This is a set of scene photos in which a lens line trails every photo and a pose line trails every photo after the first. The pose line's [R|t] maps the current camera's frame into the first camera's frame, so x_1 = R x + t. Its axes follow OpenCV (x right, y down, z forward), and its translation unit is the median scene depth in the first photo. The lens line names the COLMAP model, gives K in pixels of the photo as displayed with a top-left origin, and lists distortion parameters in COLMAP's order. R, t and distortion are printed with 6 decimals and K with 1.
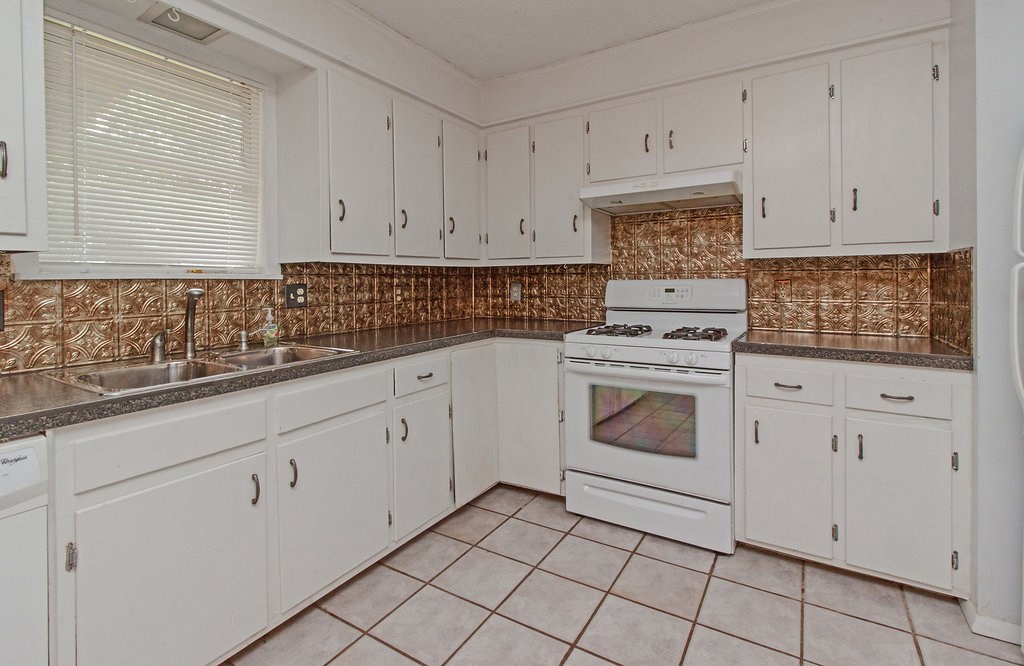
lens RADIAL K [[472.4, 0, 514.7], [0, 472.4, 284.6], [0, 0, 1]] dist [-0.000789, -0.000190]
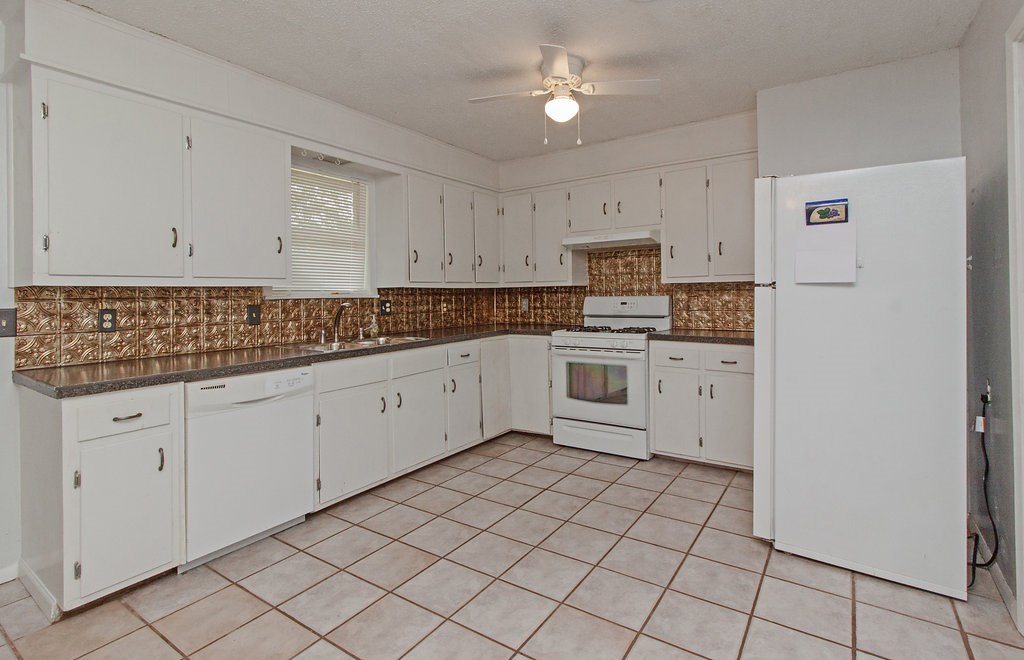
lens RADIAL K [[484.9, 0, 528.9], [0, 484.9, 291.9], [0, 0, 1]] dist [0.001075, 0.000149]
pose [[0.999699, -0.004850, -0.024059, 0.065542], [0.004533, 0.999902, -0.013208, -0.005442], [0.024121, 0.013095, 0.999623, -0.598792]]
